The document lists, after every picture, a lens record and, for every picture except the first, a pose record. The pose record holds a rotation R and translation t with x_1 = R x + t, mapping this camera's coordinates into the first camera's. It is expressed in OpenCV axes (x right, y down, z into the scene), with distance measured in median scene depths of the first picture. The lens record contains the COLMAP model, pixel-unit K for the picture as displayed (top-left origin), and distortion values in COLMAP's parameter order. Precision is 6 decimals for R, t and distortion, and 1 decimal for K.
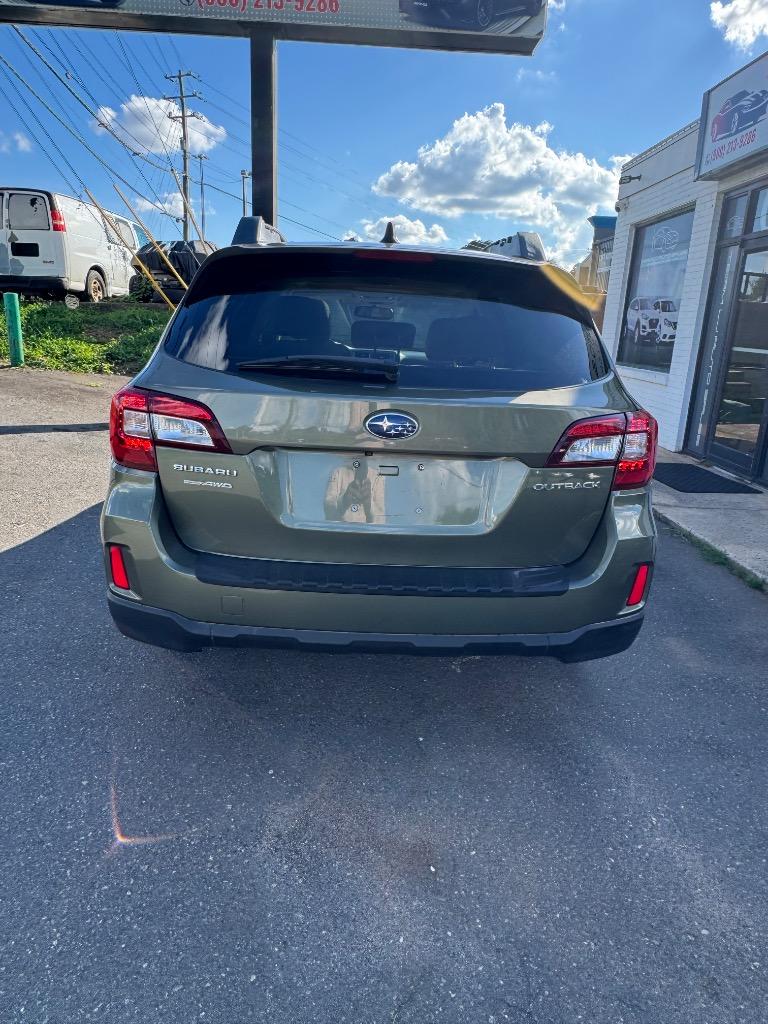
lens RADIAL K [[673.3, 0, 389.6], [0, 673.3, 519.8], [0, 0, 1]] dist [-0.015452, 0.005302]
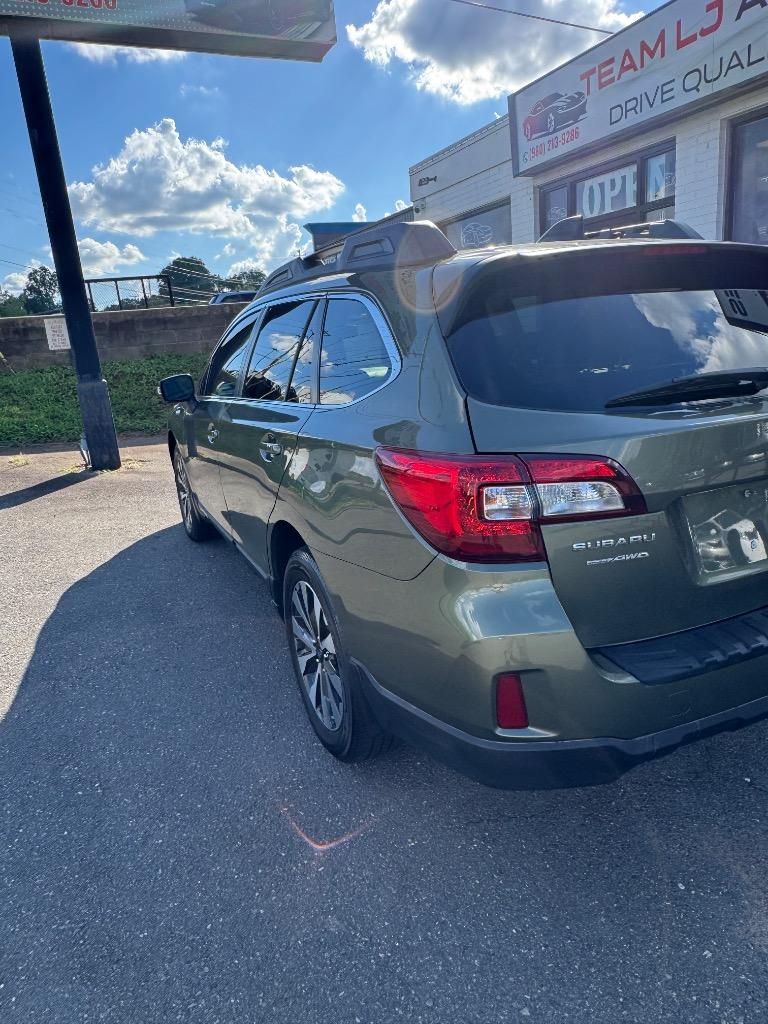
lens RADIAL K [[673.3, 0, 386.0], [0, 673.3, 505.7], [0, 0, 1]] dist [-0.015452, 0.005302]
pose [[0.911266, -0.214612, 0.351478, -0.518477], [0.226159, 0.974054, 0.008403, -0.120509], [-0.344161, 0.071833, 0.936159, 0.249514]]
